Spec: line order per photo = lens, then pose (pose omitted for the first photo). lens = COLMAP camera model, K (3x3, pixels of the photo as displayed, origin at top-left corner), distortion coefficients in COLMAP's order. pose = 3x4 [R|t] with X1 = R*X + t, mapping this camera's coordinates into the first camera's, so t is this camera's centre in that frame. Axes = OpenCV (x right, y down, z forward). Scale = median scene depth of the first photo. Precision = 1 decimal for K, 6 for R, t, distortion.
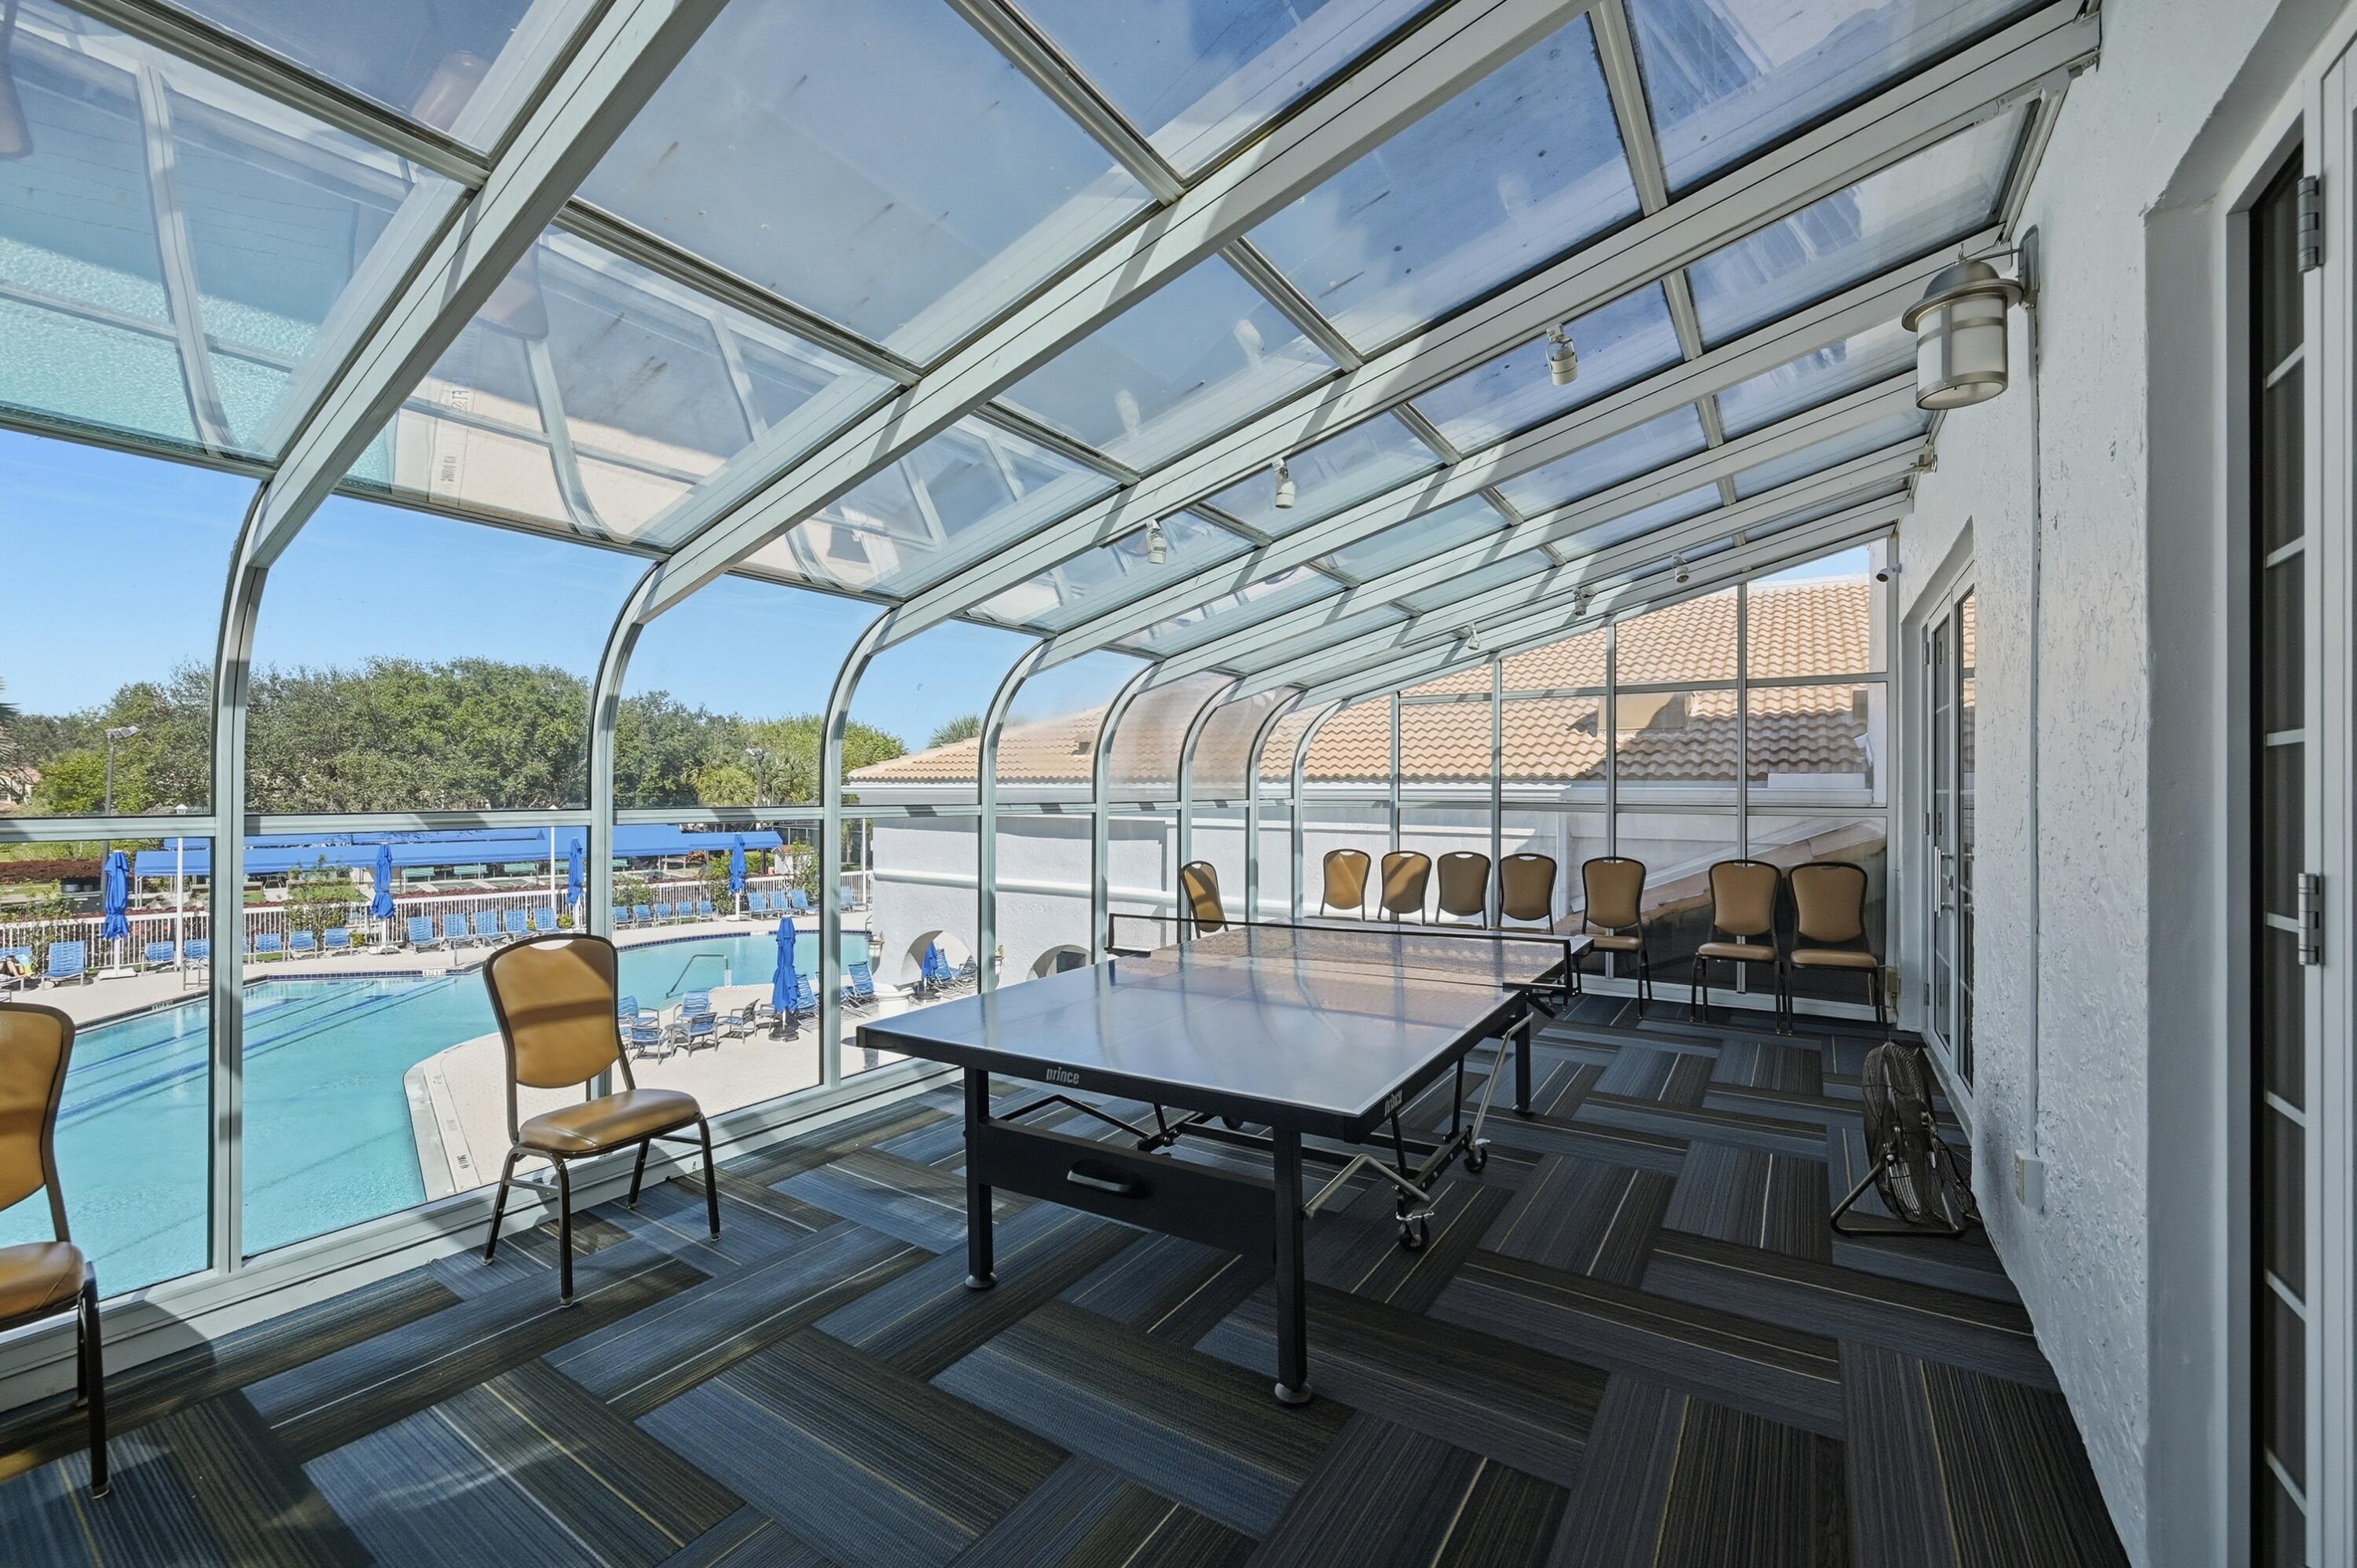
lens RADIAL K [[935.2, 0, 1189.7], [0, 935.2, 782.9], [0, 0, 1]] dist [-0.010317, -0.000071]
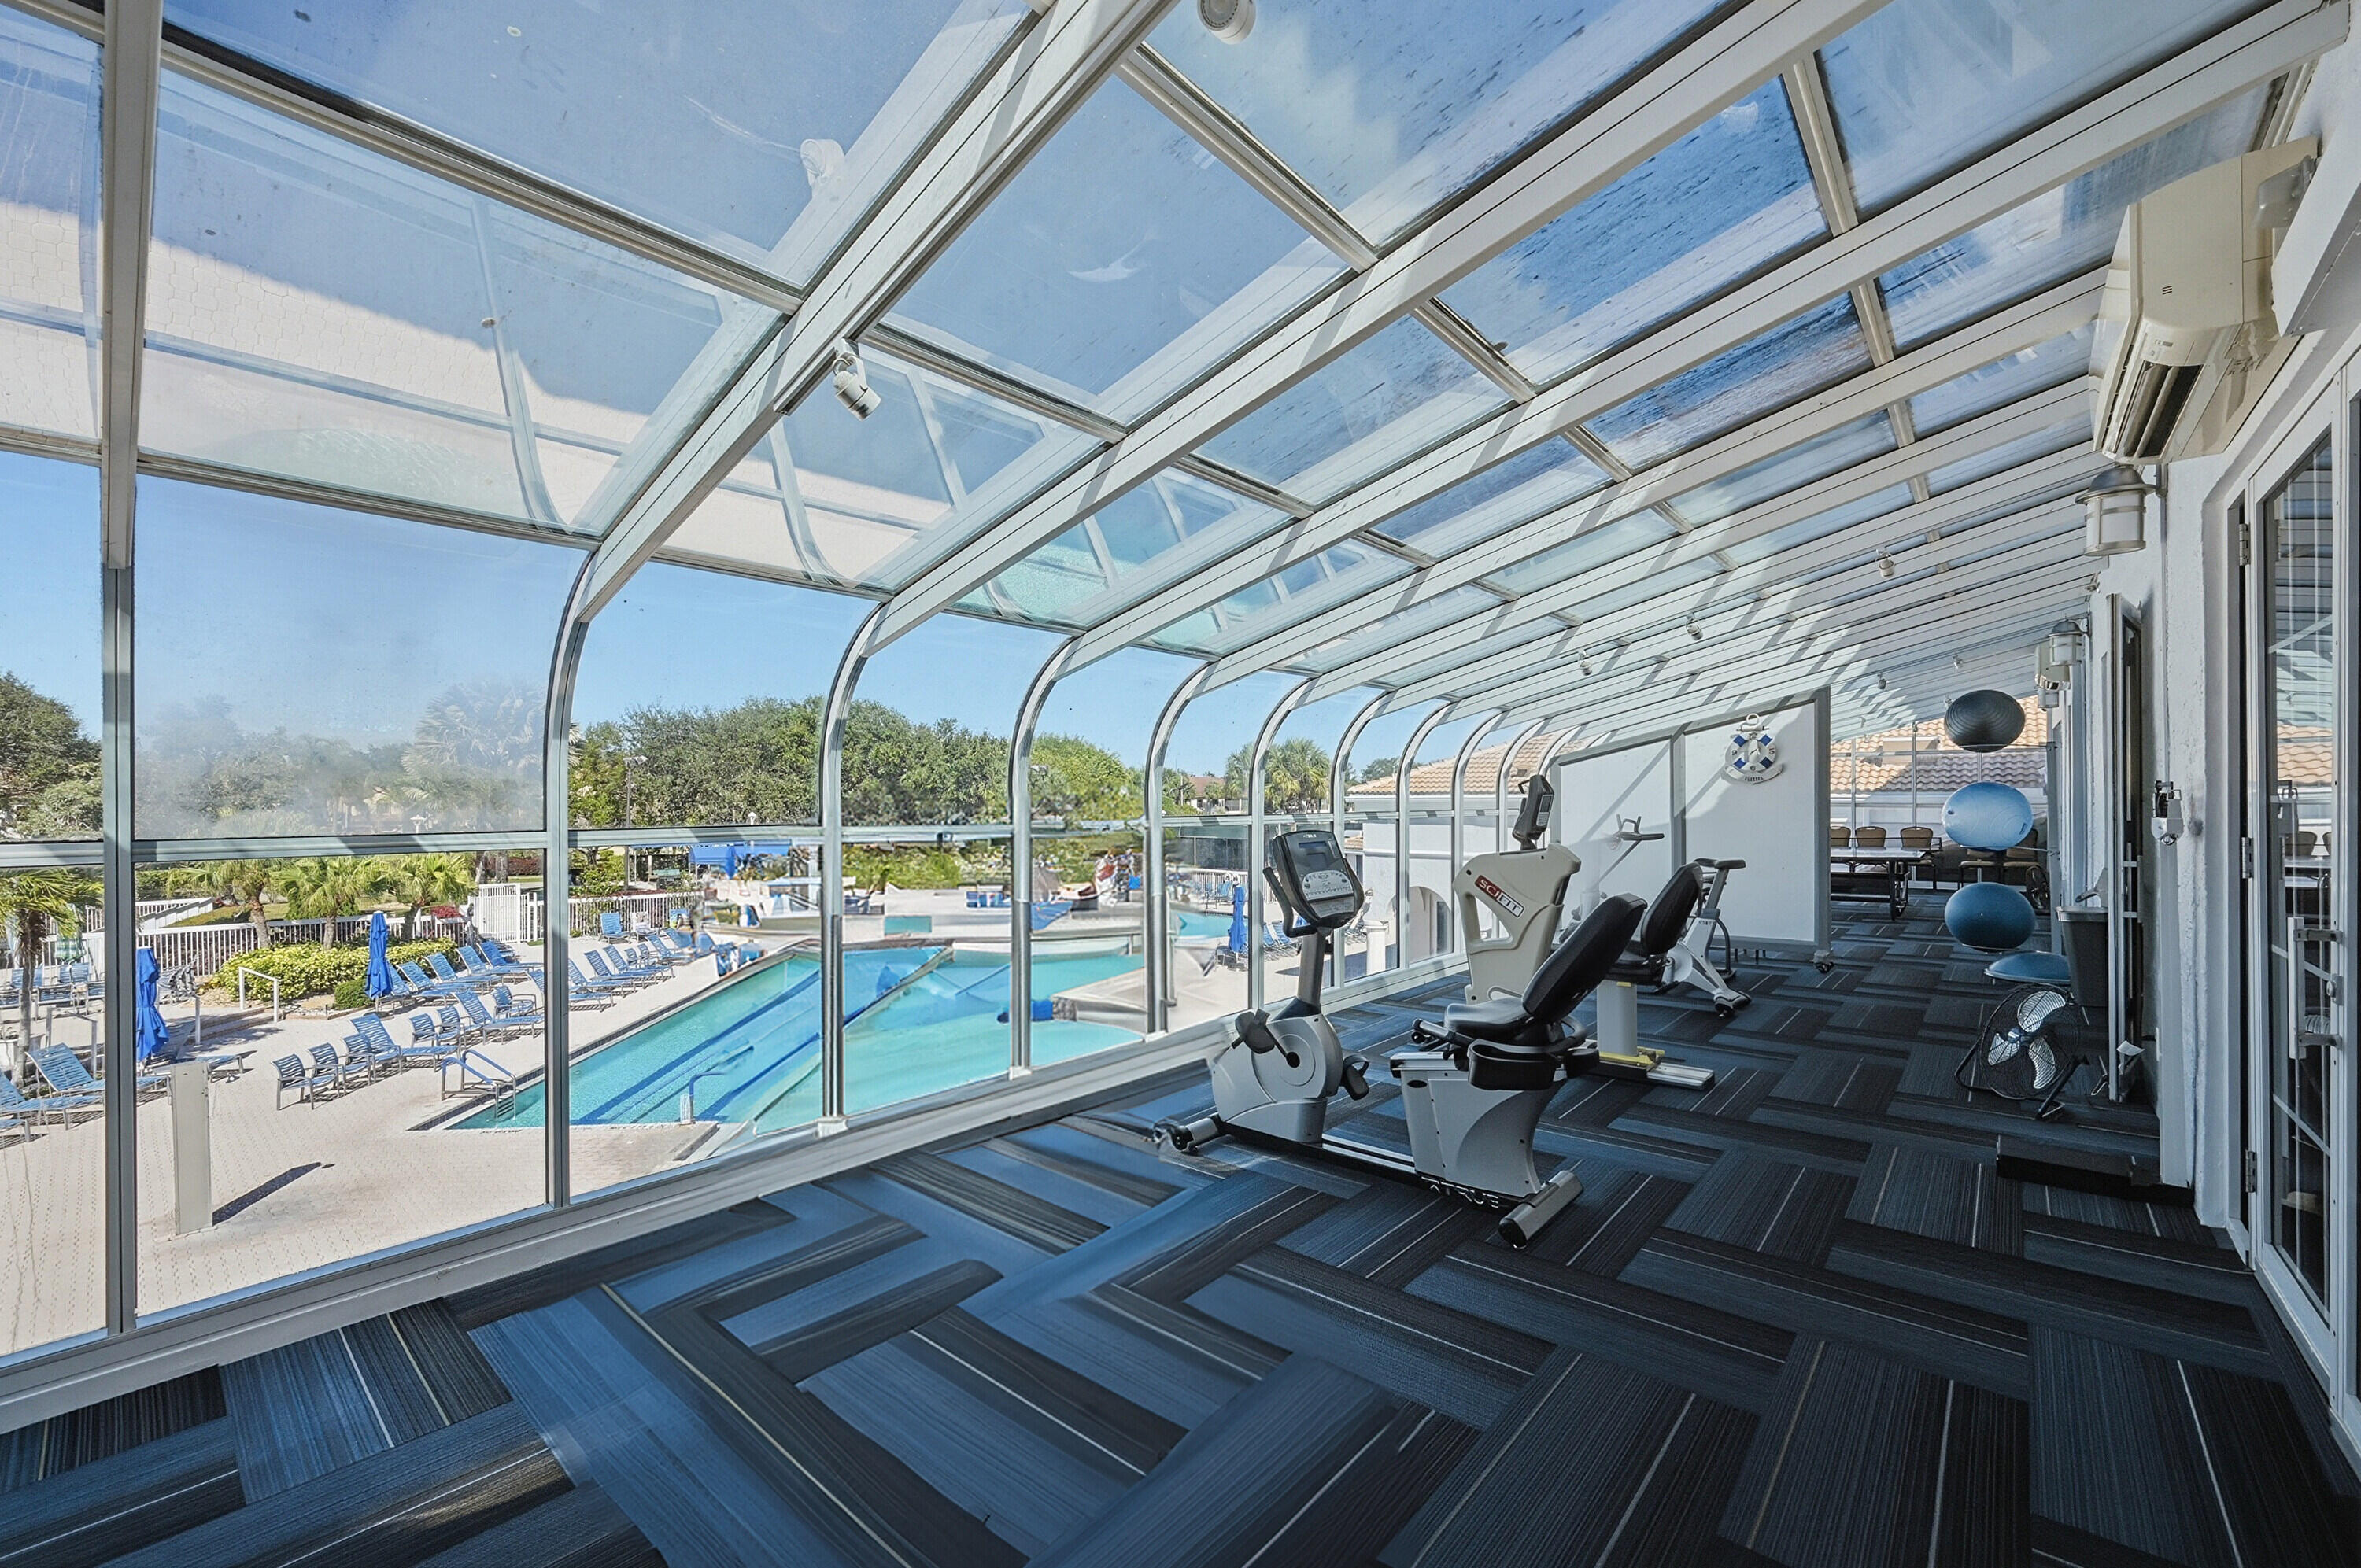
lens RADIAL K [[936.7, 0, 1151.7], [0, 936.7, 797.2], [0, 0, 1]] dist [-0.010317, -0.000071]
pose [[0.986577, -0.003013, -0.163266, -0.068704], [0.003530, 0.999990, 0.002876, -0.000139], [0.163256, -0.003414, 0.986578, -0.106313]]
